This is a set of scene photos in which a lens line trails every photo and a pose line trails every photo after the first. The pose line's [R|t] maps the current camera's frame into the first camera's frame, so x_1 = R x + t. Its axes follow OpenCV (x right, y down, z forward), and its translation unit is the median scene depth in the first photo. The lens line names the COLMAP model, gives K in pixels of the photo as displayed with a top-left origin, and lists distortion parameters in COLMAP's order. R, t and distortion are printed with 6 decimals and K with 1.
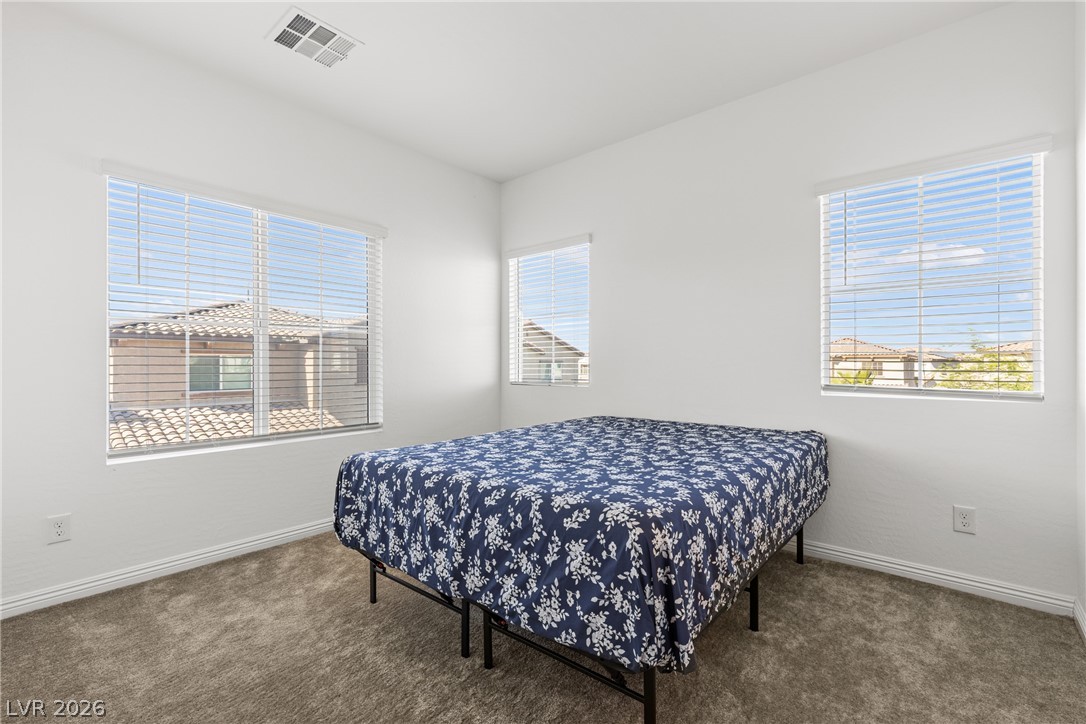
lens RADIAL K [[483.5, 0, 542.4], [0, 483.5, 363.2], [0, 0, 1]] dist [0.005906, 0.000598]
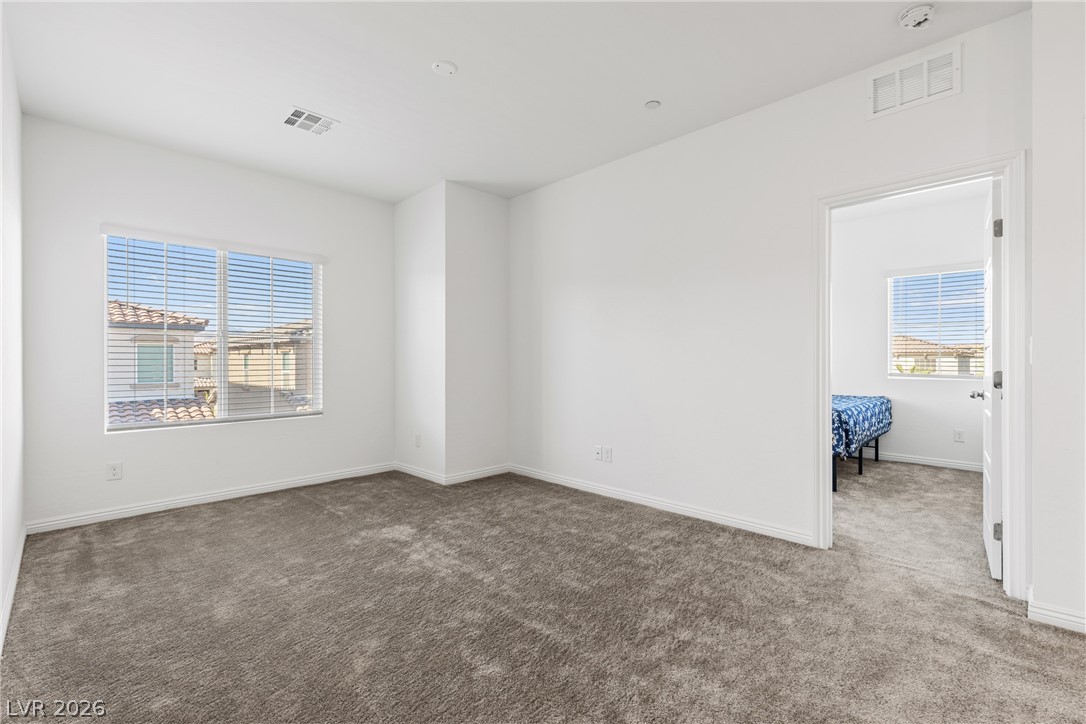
lens RADIAL K [[483.5, 0, 547.8], [0, 483.5, 358.6], [0, 0, 1]] dist [0.005906, 0.000598]
pose [[0.997761, 0.001415, -0.066867, -0.874258], [-0.001210, 0.999994, 0.003118, -0.021971], [0.066871, -0.003030, 0.997757, -1.376963]]
